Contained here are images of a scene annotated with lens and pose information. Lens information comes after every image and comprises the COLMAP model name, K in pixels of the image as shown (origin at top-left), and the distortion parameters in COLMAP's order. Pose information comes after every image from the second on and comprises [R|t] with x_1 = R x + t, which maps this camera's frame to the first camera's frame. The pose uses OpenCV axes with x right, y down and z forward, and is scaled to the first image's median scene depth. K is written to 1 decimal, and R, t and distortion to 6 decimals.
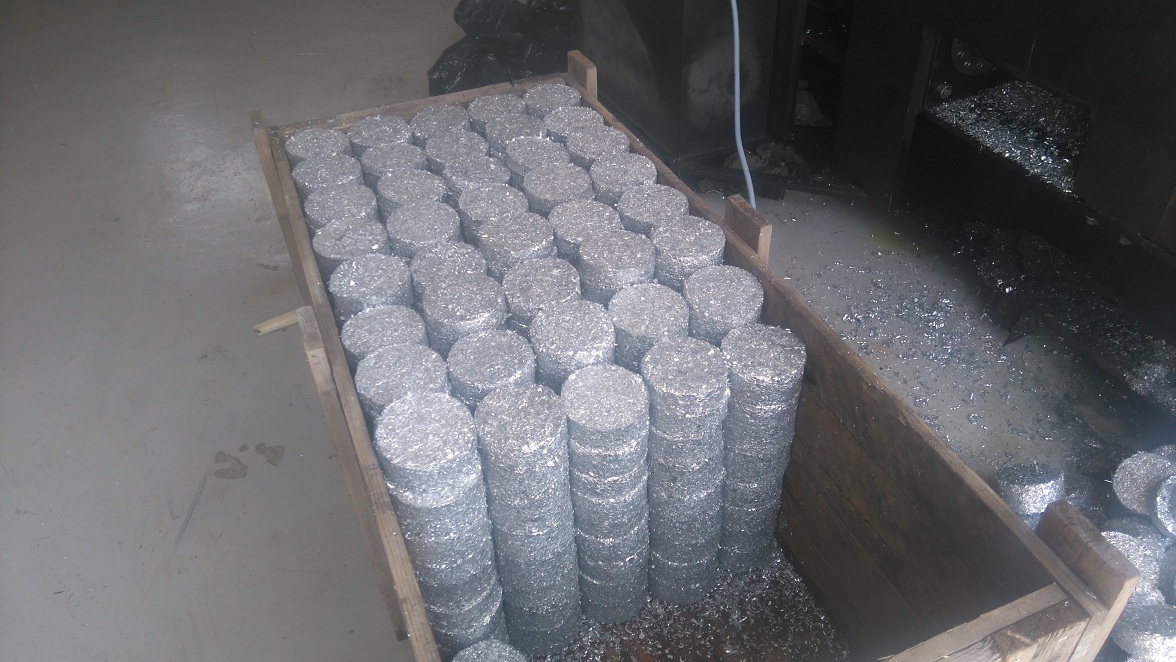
lens RADIAL K [[893.7, 0, 588.0], [0, 893.7, 331.0], [0, 0, 1]] dist [0.125771, -0.135833]
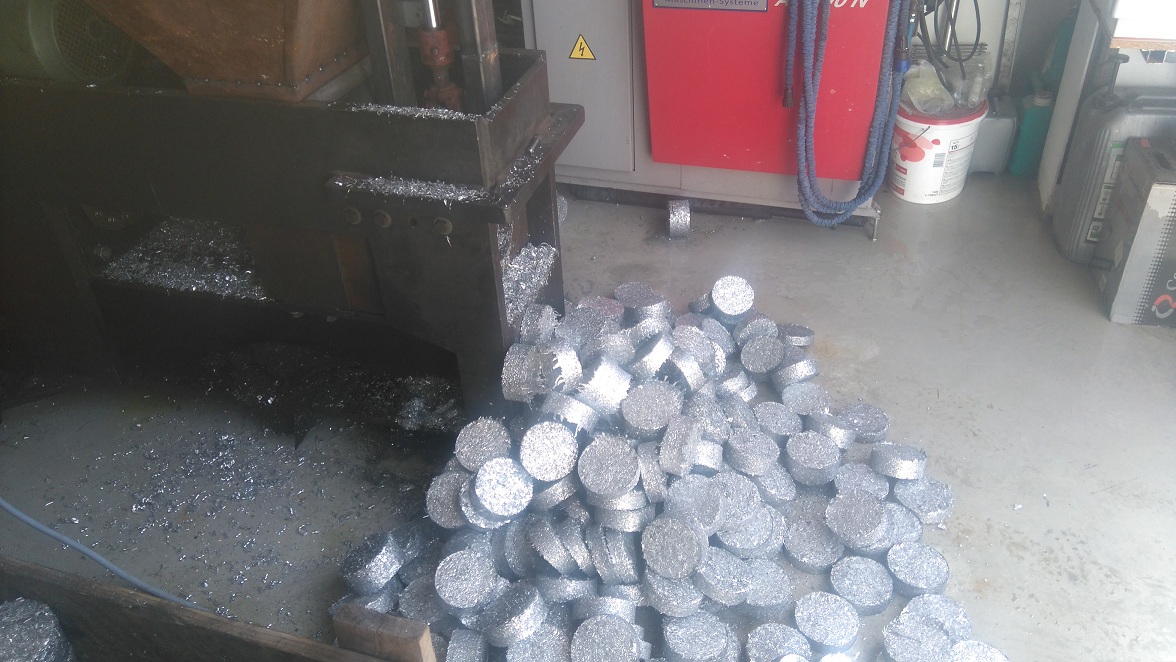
lens RADIAL K [[893.7, 0, 588.0], [0, 893.7, 331.0], [0, 0, 1]] dist [0.125771, -0.135833]
pose [[0.674776, -0.441554, 0.591360, 0.138613], [0.496648, 0.864376, 0.078704, -0.016226], [-0.545910, 0.240591, 0.802558, -0.029632]]
